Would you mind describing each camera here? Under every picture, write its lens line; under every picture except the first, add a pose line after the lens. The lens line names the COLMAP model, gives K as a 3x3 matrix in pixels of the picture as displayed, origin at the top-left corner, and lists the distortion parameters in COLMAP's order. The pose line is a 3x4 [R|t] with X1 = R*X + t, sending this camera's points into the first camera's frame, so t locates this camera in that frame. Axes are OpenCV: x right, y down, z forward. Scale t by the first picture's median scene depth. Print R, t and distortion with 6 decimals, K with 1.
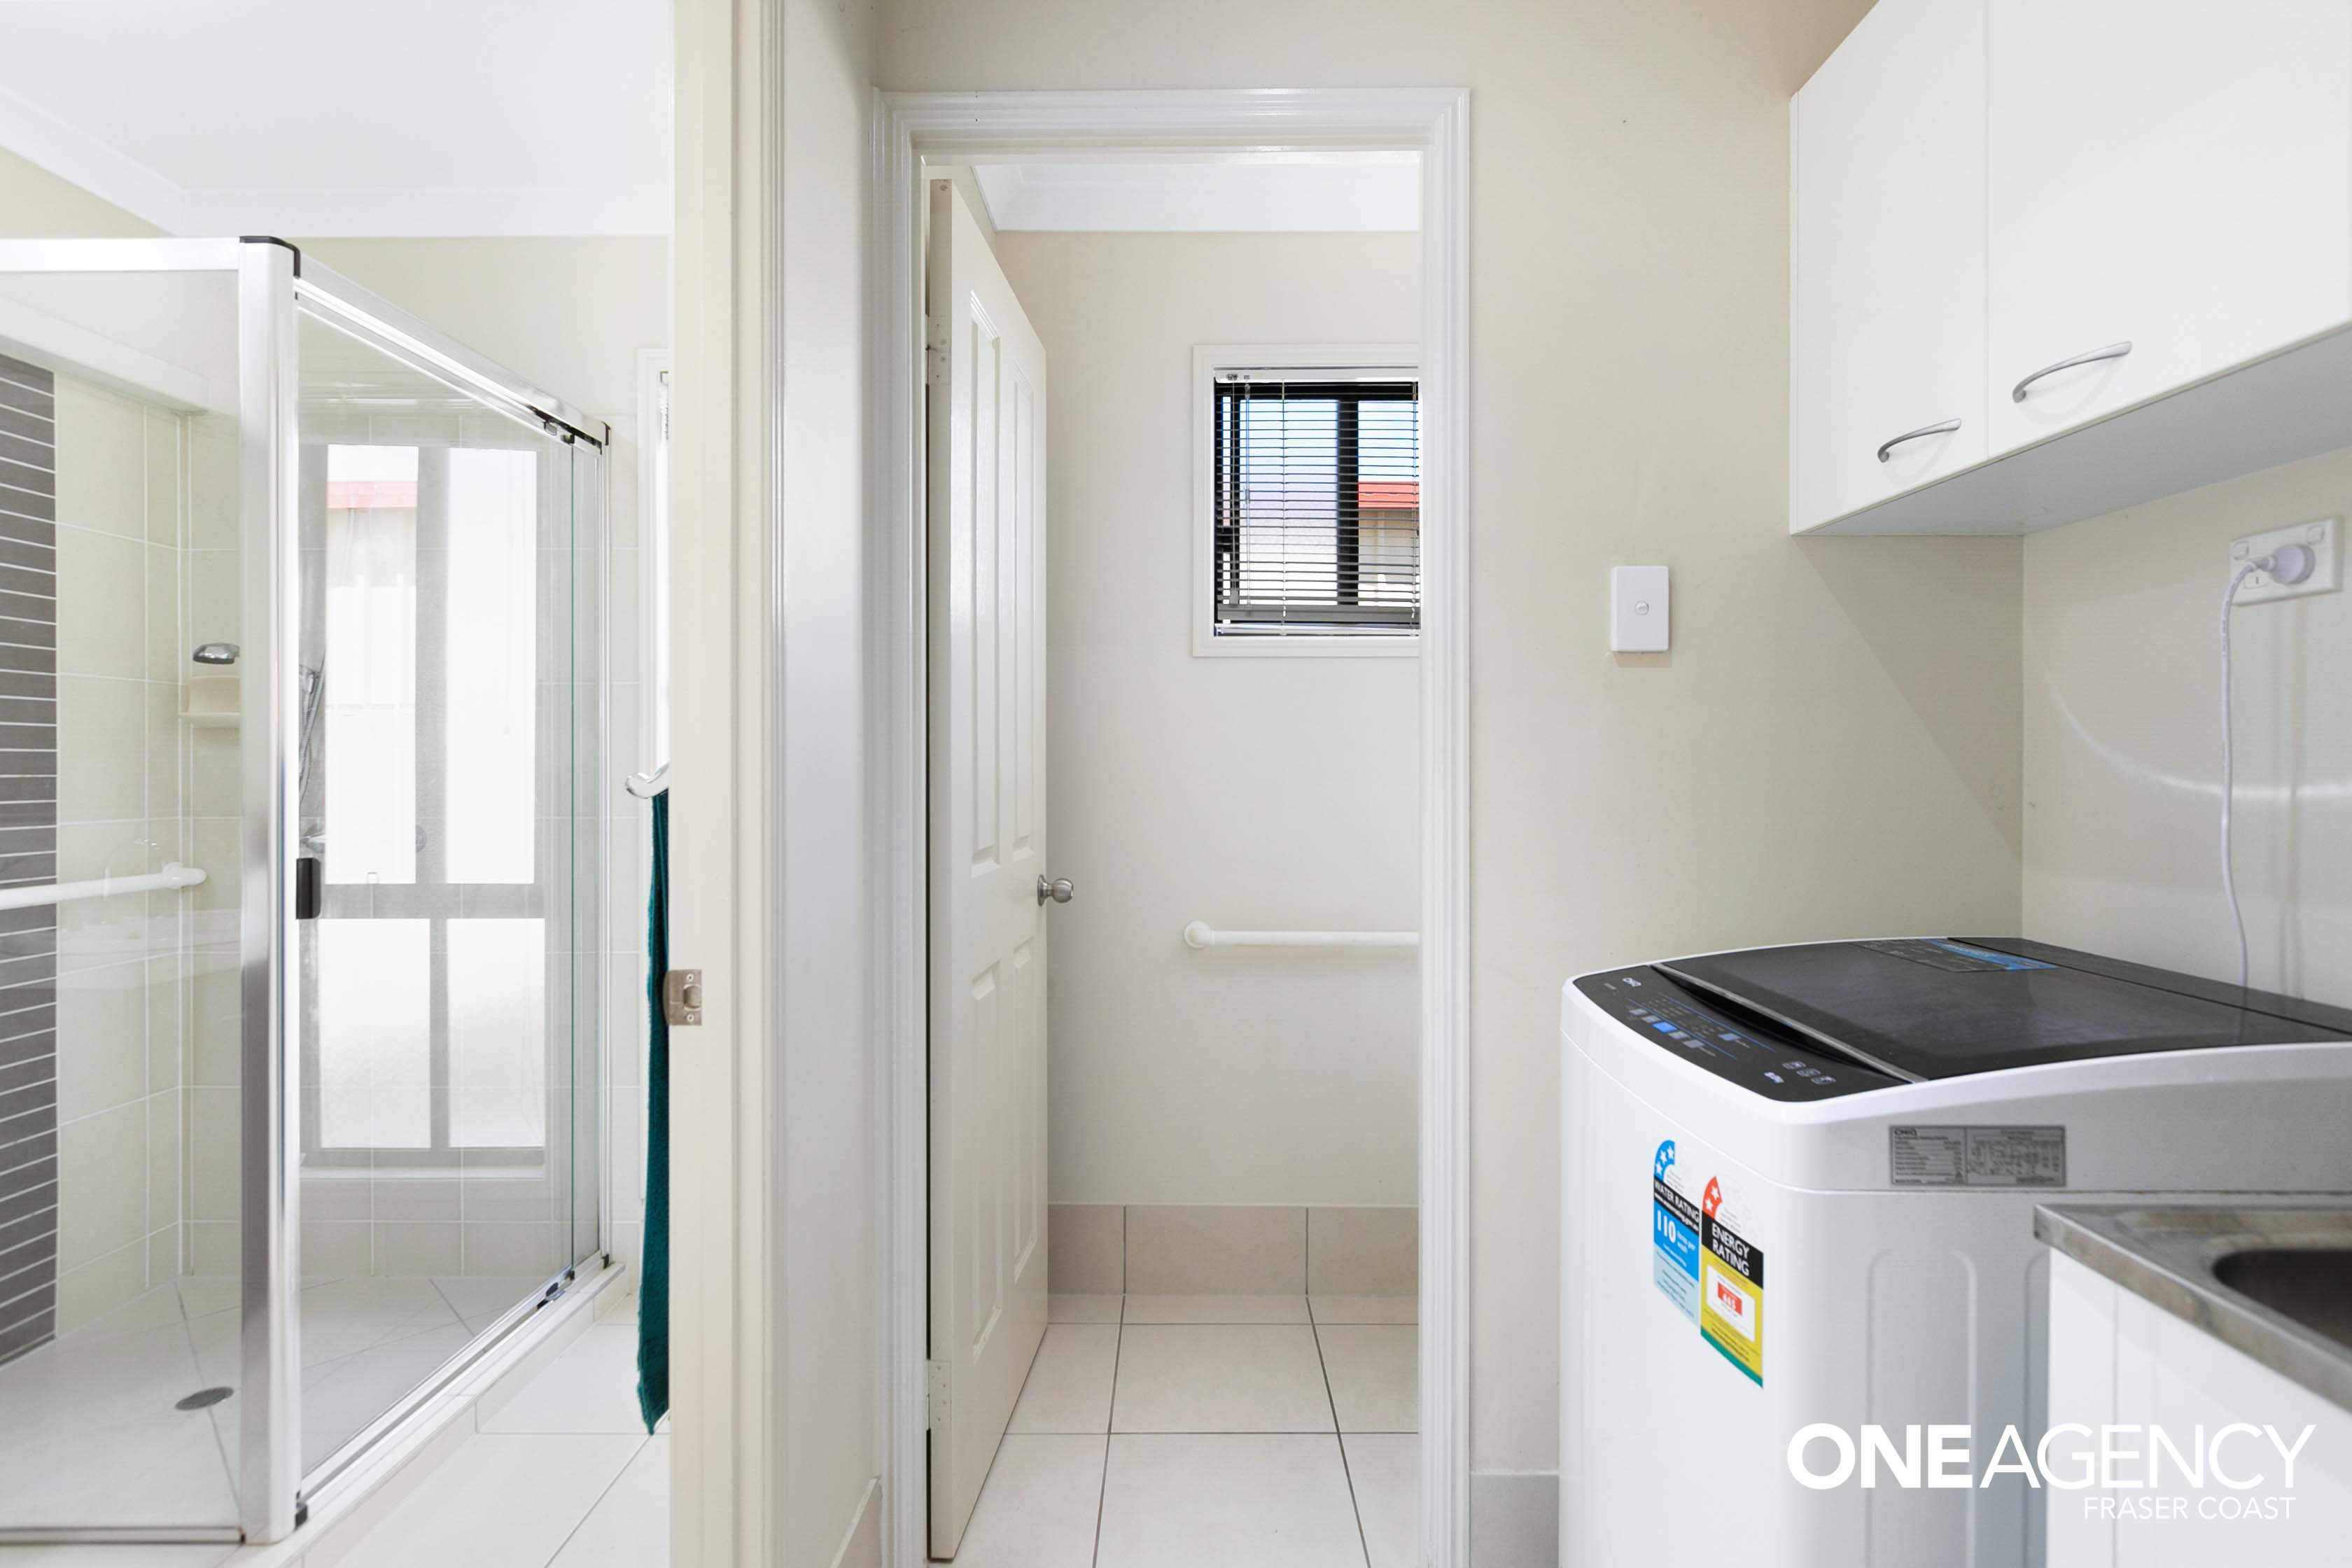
lens RADIAL K [[1154.7, 0, 1183.2], [0, 1154.7, 760.1], [0, 0, 1]] dist [-0.009014, 0.001920]
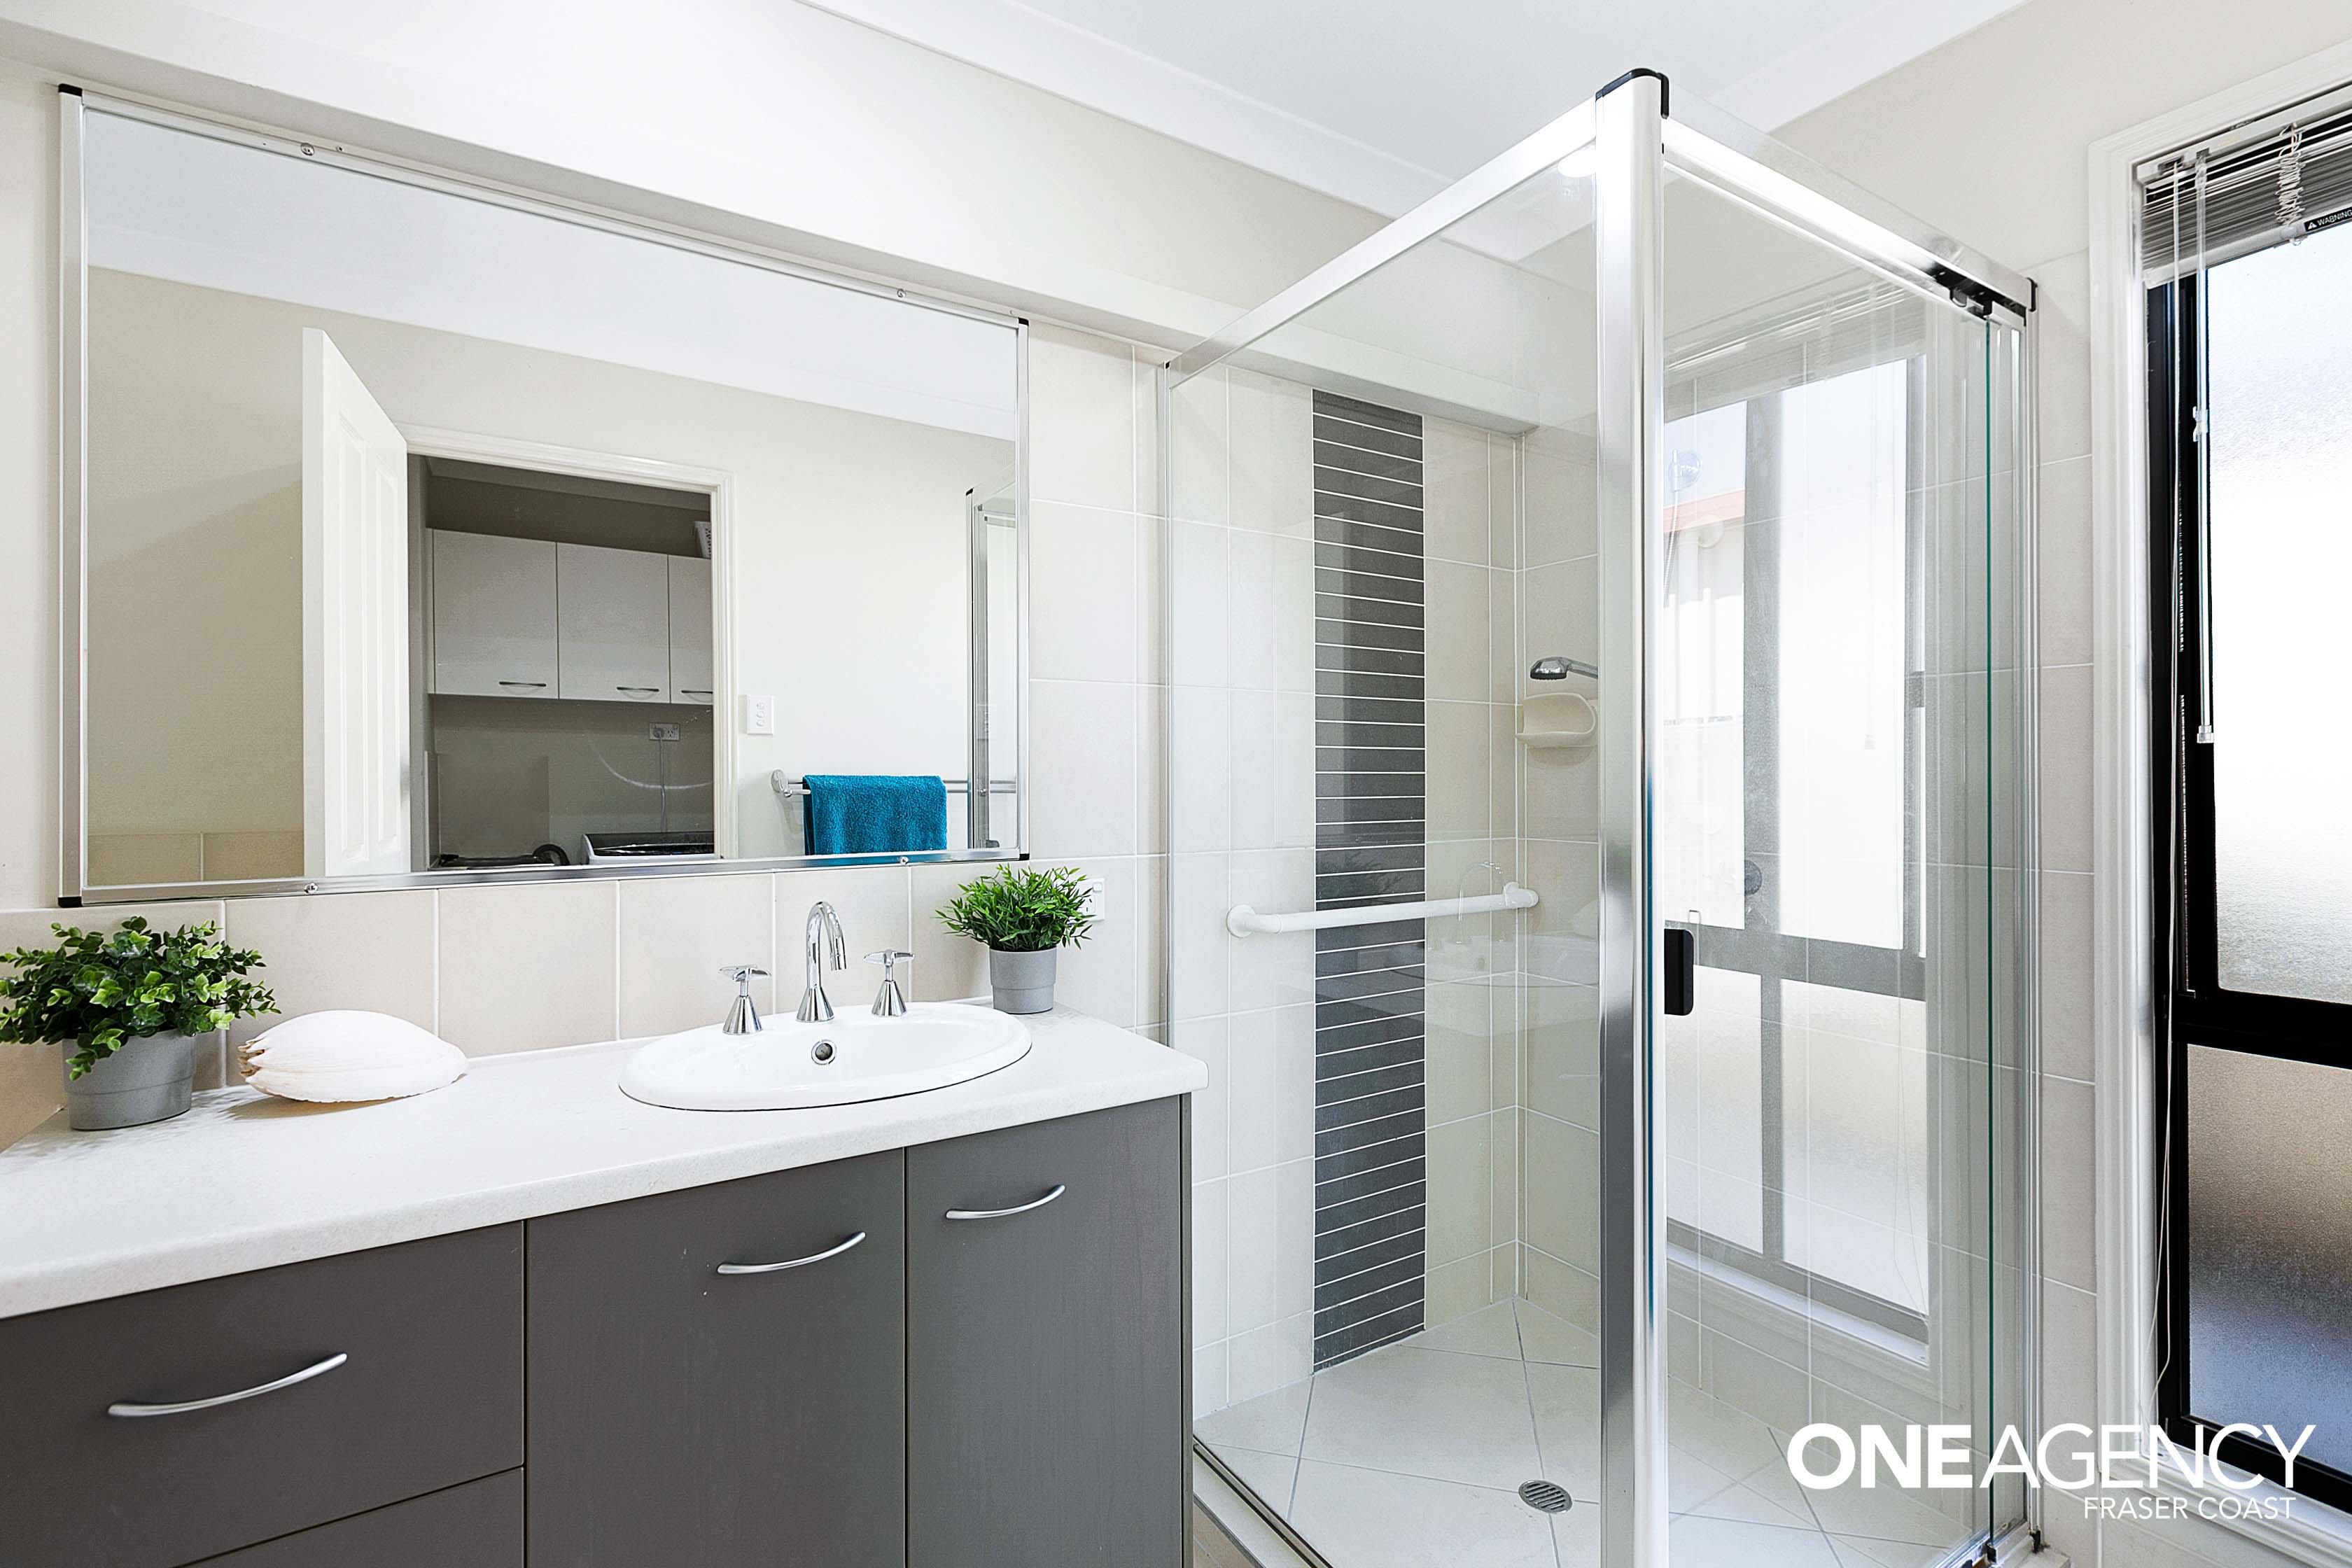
lens RADIAL K [[1068.3, 0, 1177.4], [0, 1068.3, 772.9], [0, 0, 1]] dist [-0.000366, -0.000067]
pose [[0.532858, -0.001790, -0.846203, -0.263559], [0.001244, 0.999998, -0.001332, -0.006692], [0.846204, -0.000343, 0.532860, 0.274601]]
